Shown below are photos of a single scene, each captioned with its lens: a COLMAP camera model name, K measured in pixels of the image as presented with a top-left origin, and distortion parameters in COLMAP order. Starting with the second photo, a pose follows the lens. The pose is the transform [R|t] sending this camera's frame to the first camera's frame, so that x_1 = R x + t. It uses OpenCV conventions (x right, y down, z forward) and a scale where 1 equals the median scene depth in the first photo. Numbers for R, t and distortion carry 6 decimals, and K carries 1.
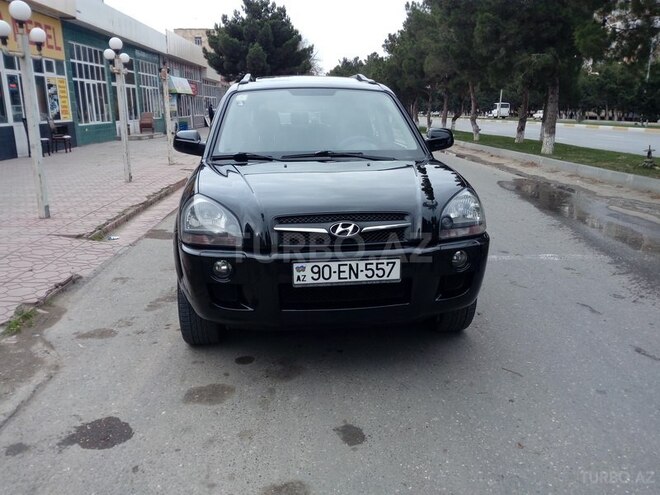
lens RADIAL K [[541.4, 0, 337.7], [0, 541.4, 247.9], [0, 0, 1]] dist [0.091671, -0.170360]
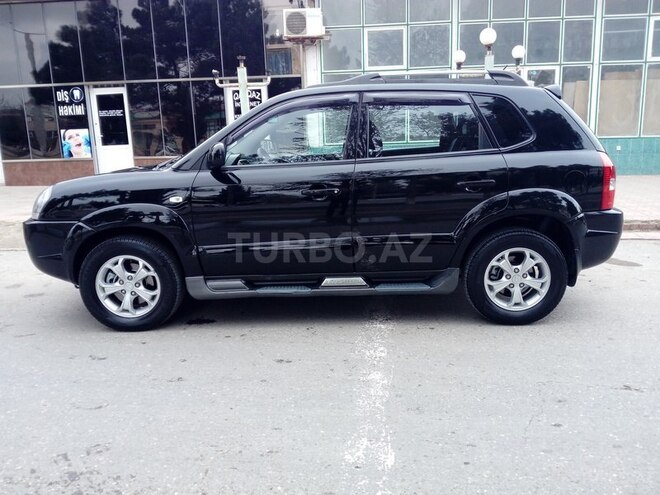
lens RADIAL K [[541.4, 0, 337.7], [0, 541.4, 247.9], [0, 0, 1]] dist [0.091671, -0.170360]
pose [[-0.137823, 0.215301, -0.966773, 1.221604], [-0.222305, 0.944460, 0.242024, -0.370521], [0.965187, 0.248275, -0.082306, 1.542663]]
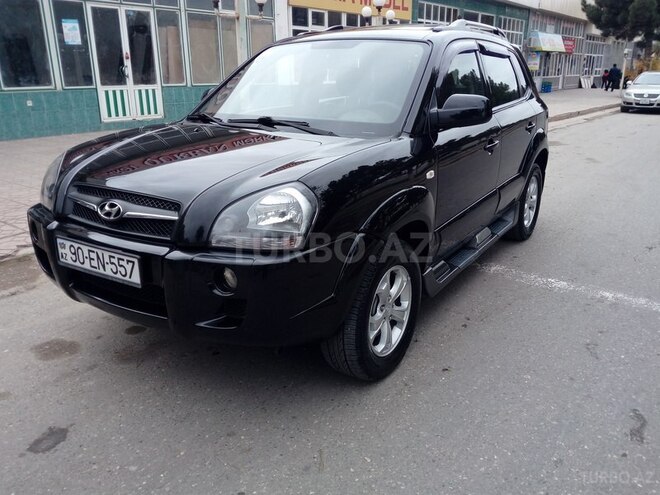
lens RADIAL K [[541.4, 0, 337.7], [0, 541.4, 247.9], [0, 0, 1]] dist [0.091671, -0.170360]
pose [[0.772516, 0.204016, -0.601328, 0.614294], [-0.162595, 0.978964, 0.123255, -0.106129], [0.613825, 0.002556, 0.789438, 0.422053]]
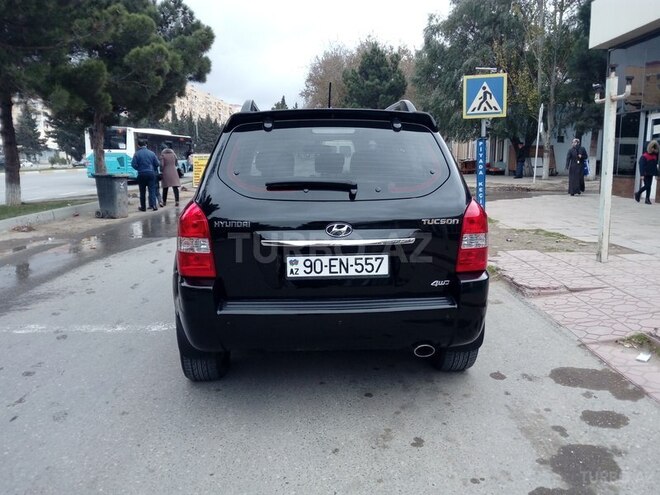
lens RADIAL K [[541.4, 0, 337.7], [0, 541.4, 247.9], [0, 0, 1]] dist [0.091671, -0.170360]
pose [[-0.998536, 0.000129, 0.054094, -0.190188], [0.022086, 0.913828, 0.405500, -0.667358], [-0.049380, 0.406101, -0.912493, 2.671318]]
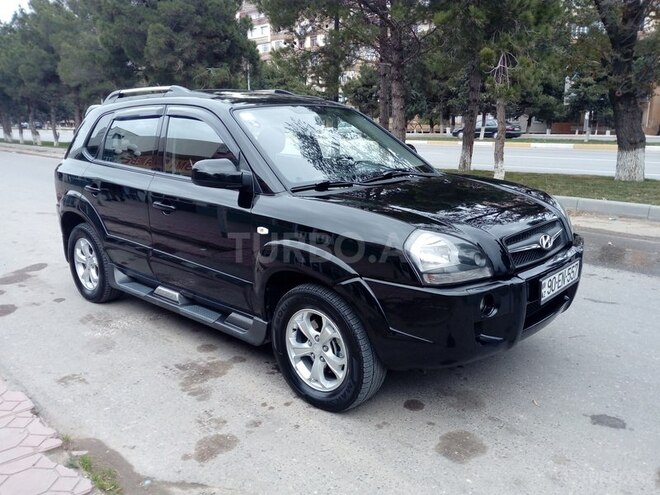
lens RADIAL K [[541.4, 0, 337.7], [0, 541.4, 247.9], [0, 0, 1]] dist [0.091671, -0.170360]
pose [[0.758641, -0.159233, 0.631750, -0.746188], [0.170222, 0.984436, 0.043715, -0.106020], [-0.628878, 0.074374, 0.773938, 0.329676]]
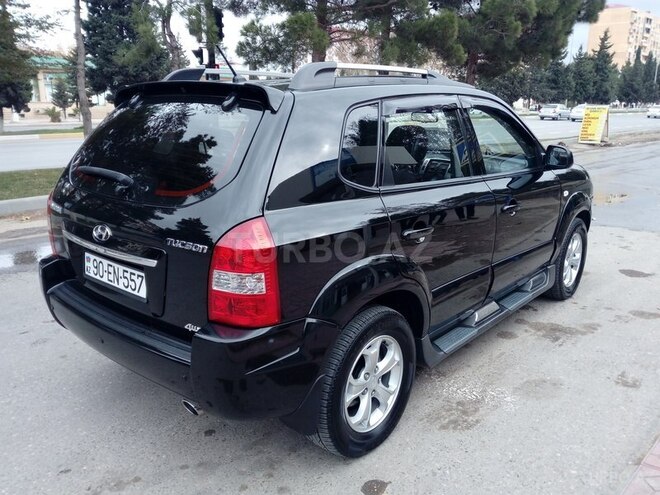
lens RADIAL K [[541.4, 0, 337.7], [0, 541.4, 247.9], [0, 0, 1]] dist [0.091671, -0.170360]
pose [[-0.673400, -0.192216, 0.713853, -0.819118], [0.178907, 0.894534, 0.409636, -0.577443], [-0.717304, 0.403562, -0.567990, 2.124842]]
